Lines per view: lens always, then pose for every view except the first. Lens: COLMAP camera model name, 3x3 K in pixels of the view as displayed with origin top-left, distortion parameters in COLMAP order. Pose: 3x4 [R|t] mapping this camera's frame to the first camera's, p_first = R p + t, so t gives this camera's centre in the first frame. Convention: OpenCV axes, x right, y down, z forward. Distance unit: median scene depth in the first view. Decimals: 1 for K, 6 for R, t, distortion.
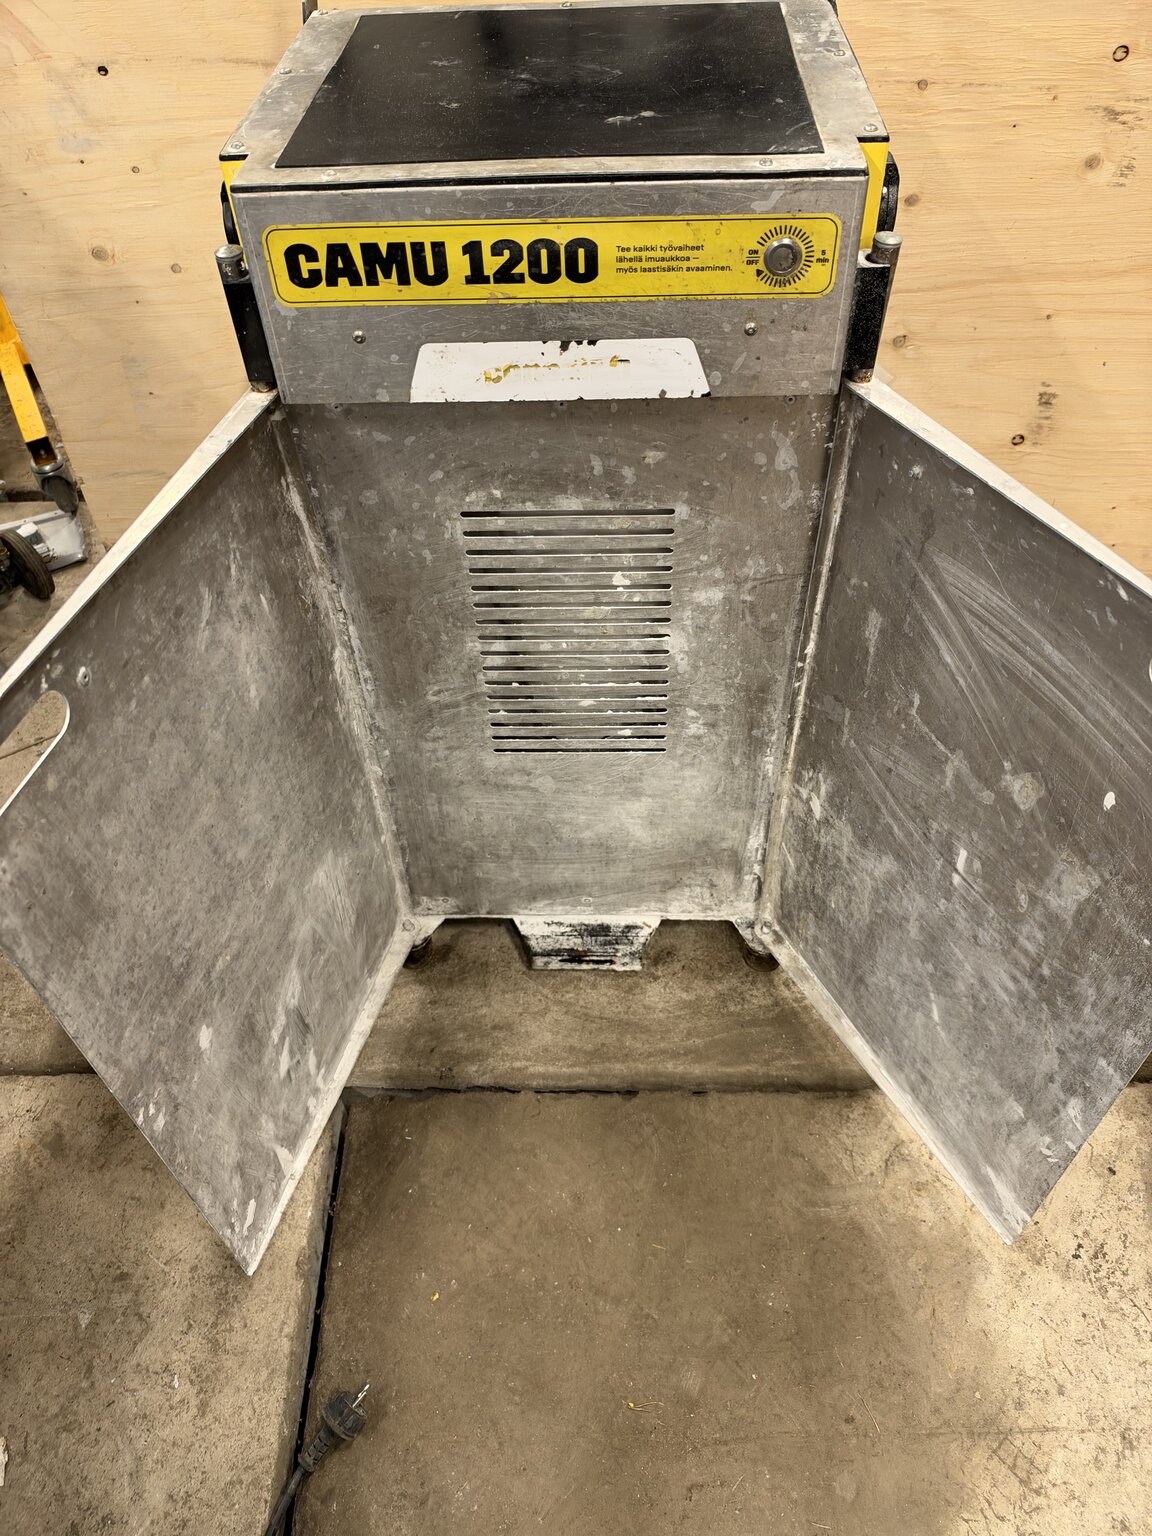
lens RADIAL K [[1108.0, 0, 580.2], [0, 1108.0, 774.7], [0, 0, 1]] dist [-0.028973, -0.001256]
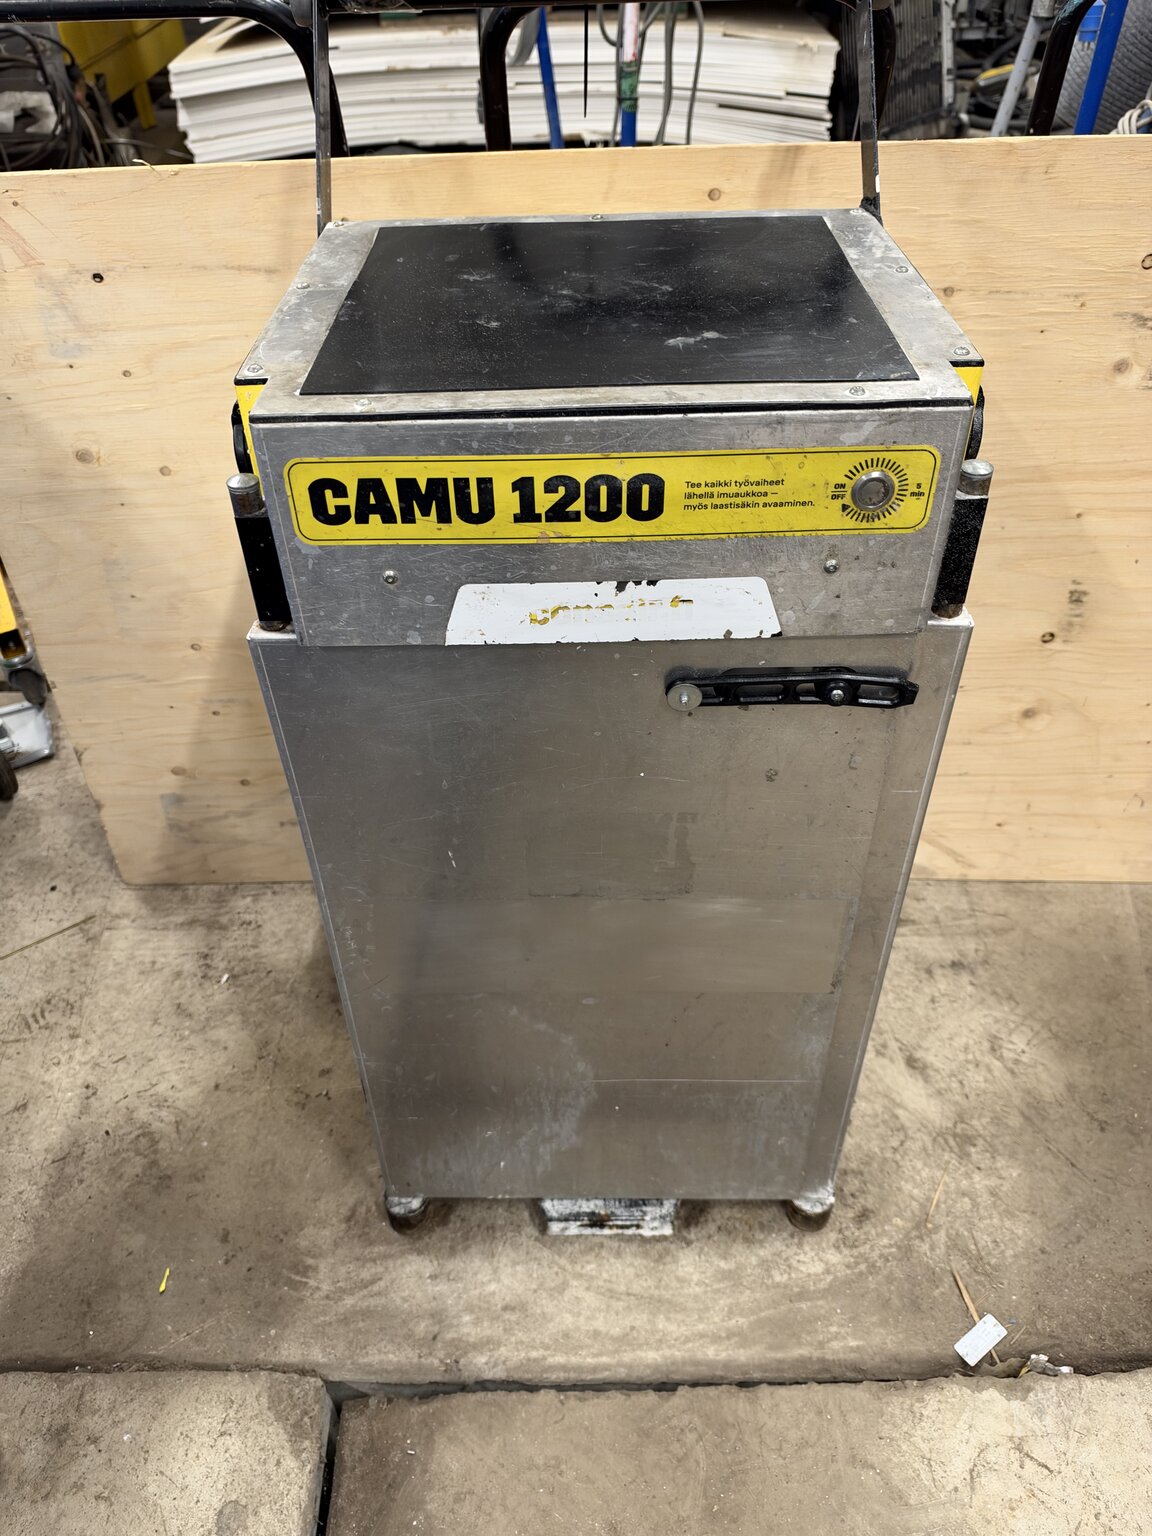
lens RADIAL K [[1108.0, 0, 564.7], [0, 1108.0, 779.1], [0, 0, 1]] dist [-0.028973, -0.001256]
pose [[0.999681, -0.009082, 0.023575, -0.055532], [0.012037, 0.991648, -0.128411, -0.082007], [-0.022212, 0.128654, 0.991441, 0.097033]]
